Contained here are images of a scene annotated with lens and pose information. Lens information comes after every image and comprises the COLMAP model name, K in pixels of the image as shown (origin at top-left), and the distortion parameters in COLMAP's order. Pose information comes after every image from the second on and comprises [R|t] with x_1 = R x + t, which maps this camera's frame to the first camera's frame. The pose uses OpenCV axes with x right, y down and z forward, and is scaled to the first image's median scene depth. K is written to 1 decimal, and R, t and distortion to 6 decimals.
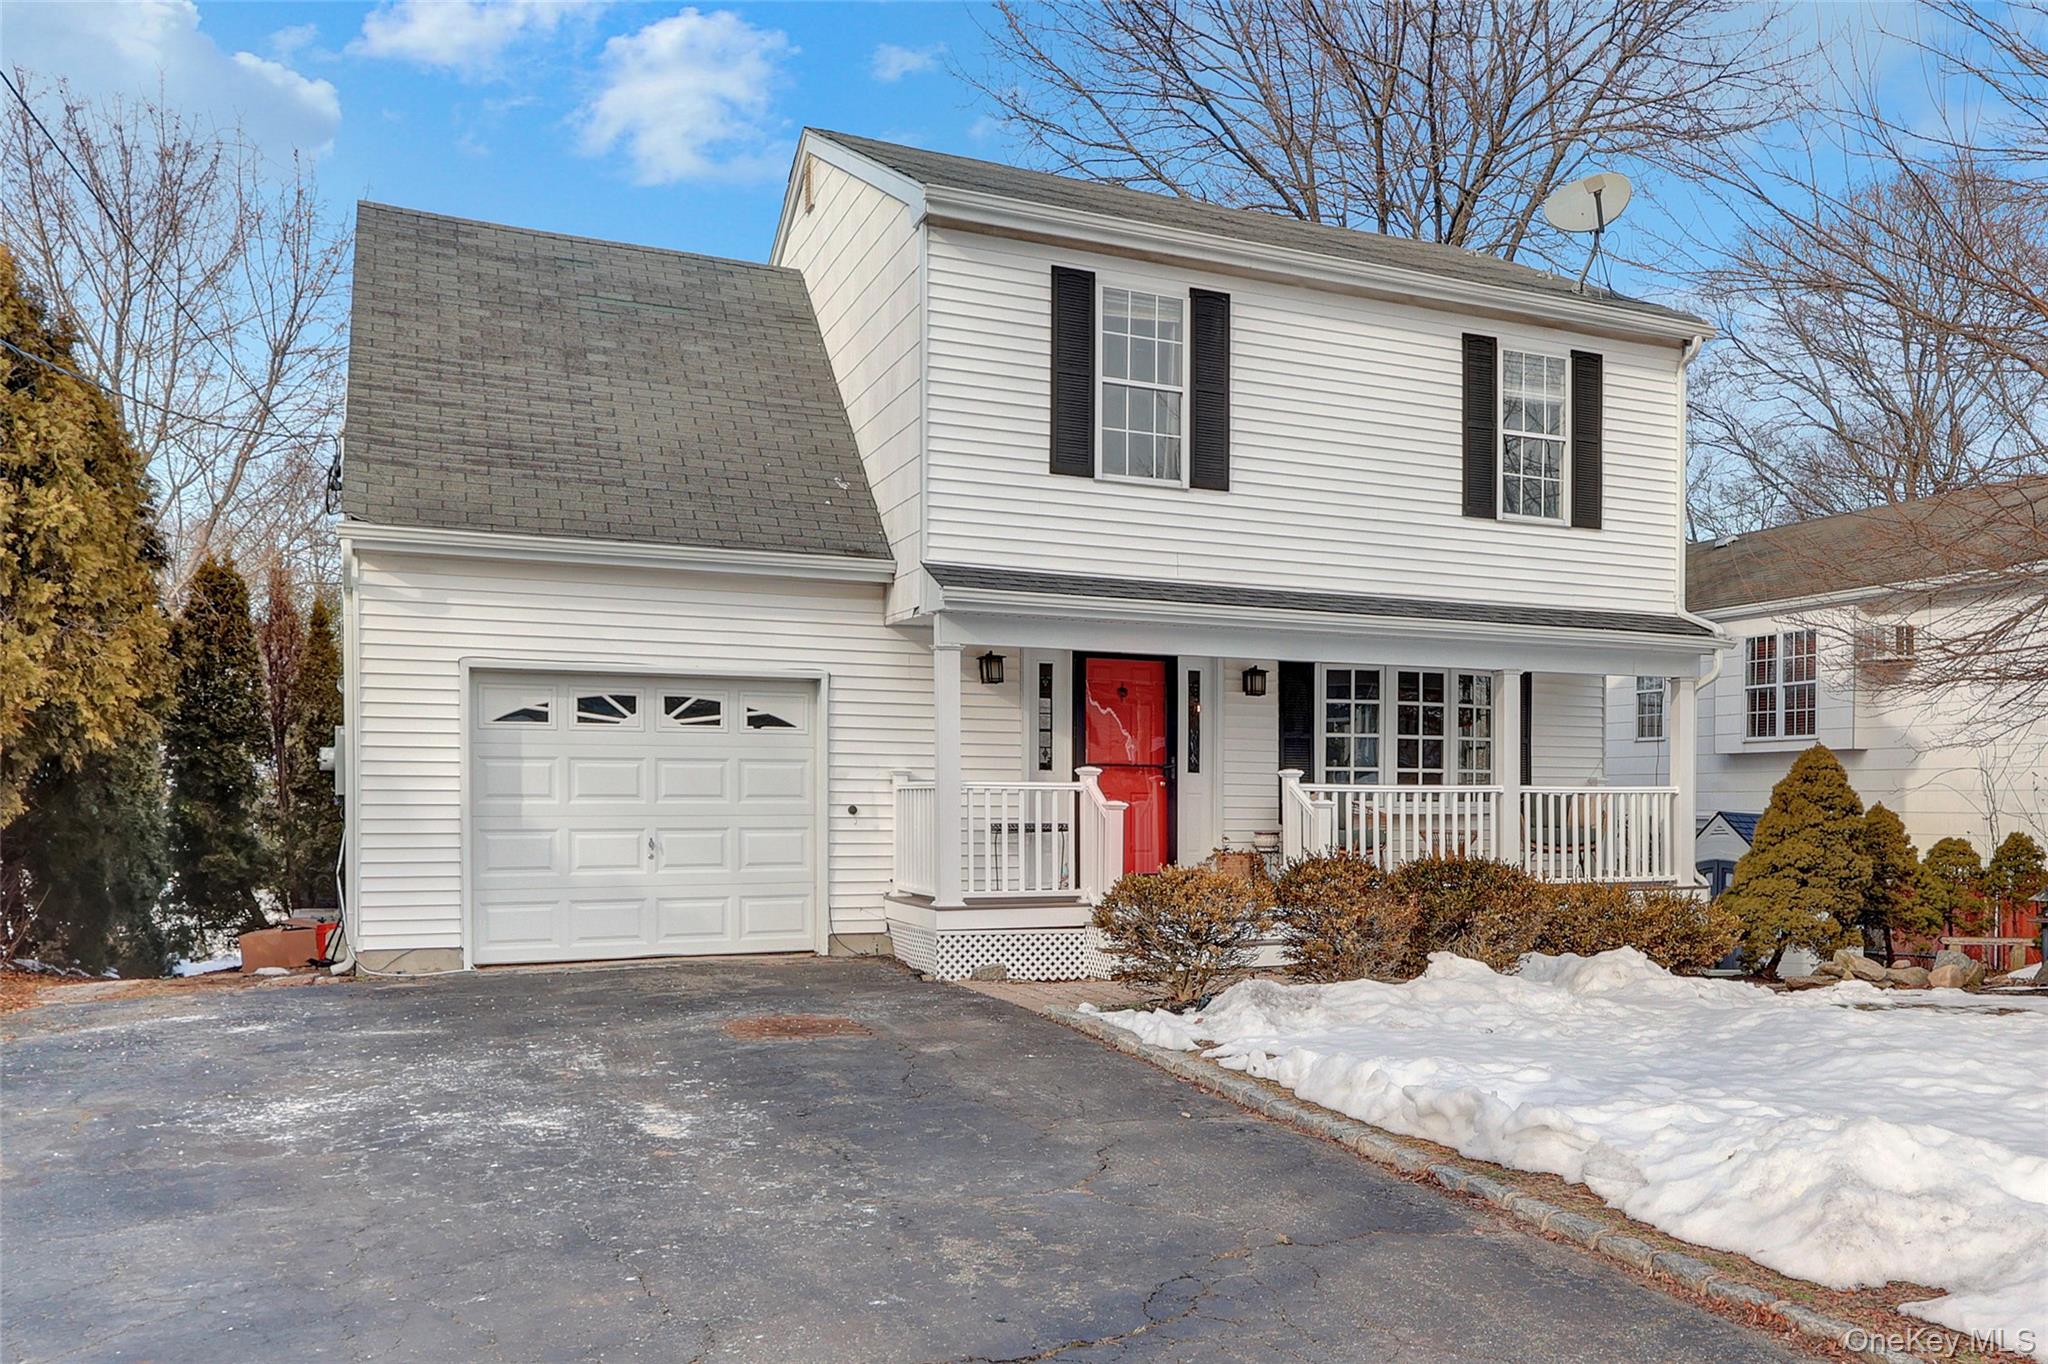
lens RADIAL K [[946.0, 0, 1021.4], [0, 946.0, 676.8], [0, 0, 1]] dist [-0.001032, -0.000293]
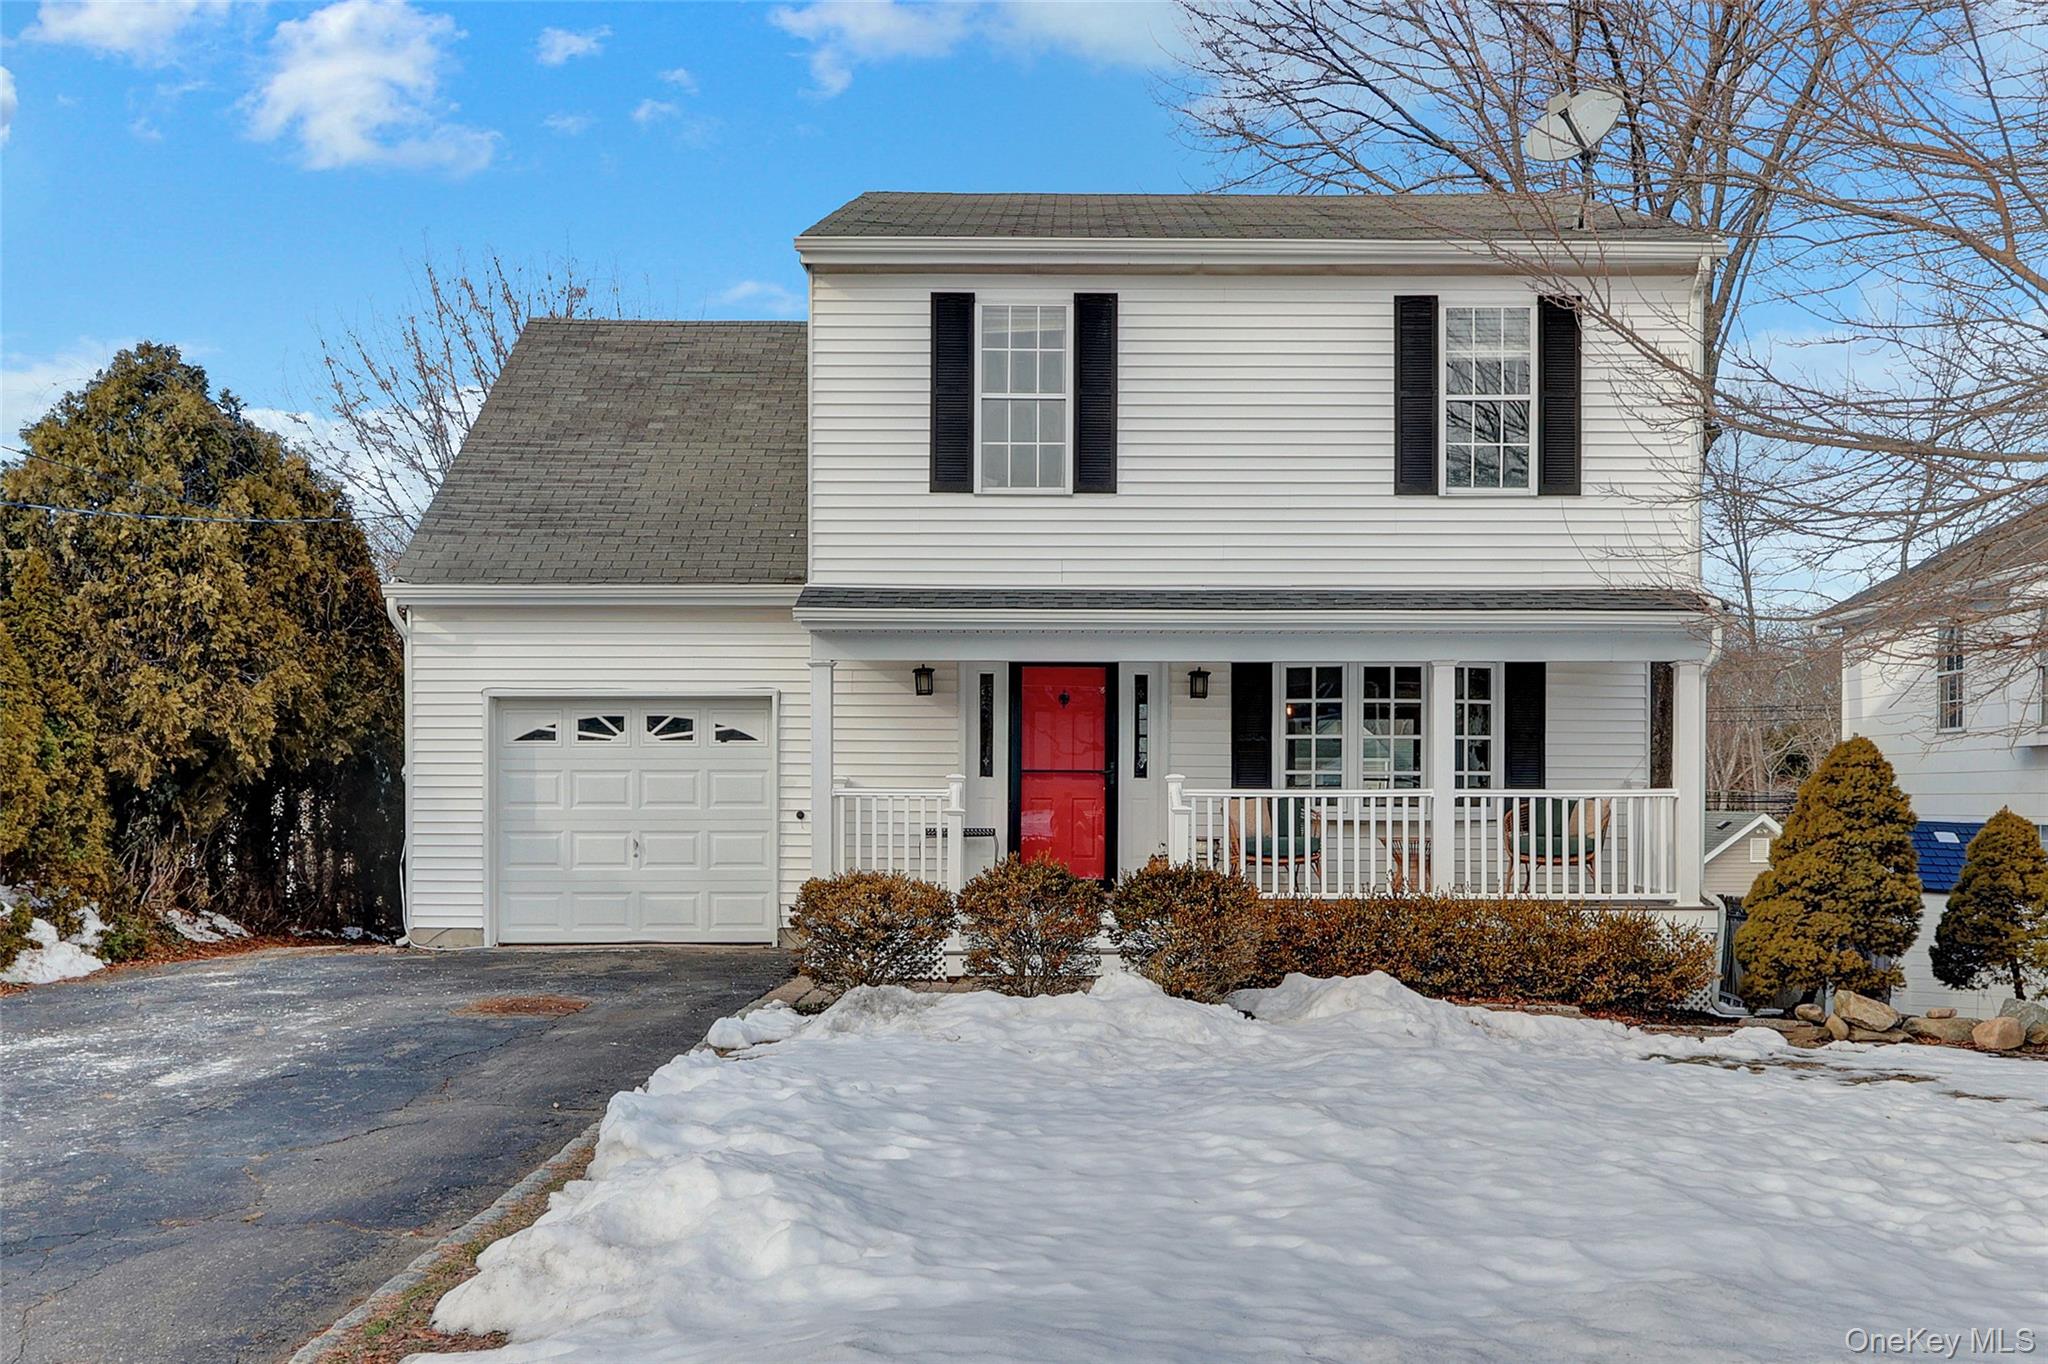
lens RADIAL K [[905.6, 0, 1024.0], [0, 905.6, 682.0], [0, 0, 1]] dist [-0.003249, -0.000481]
pose [[0.963398, -0.037308, -0.265467, 0.364954], [0.035970, 0.999304, -0.009903, 0.006990], [0.265652, -0.000008, 0.964069, 0.062380]]
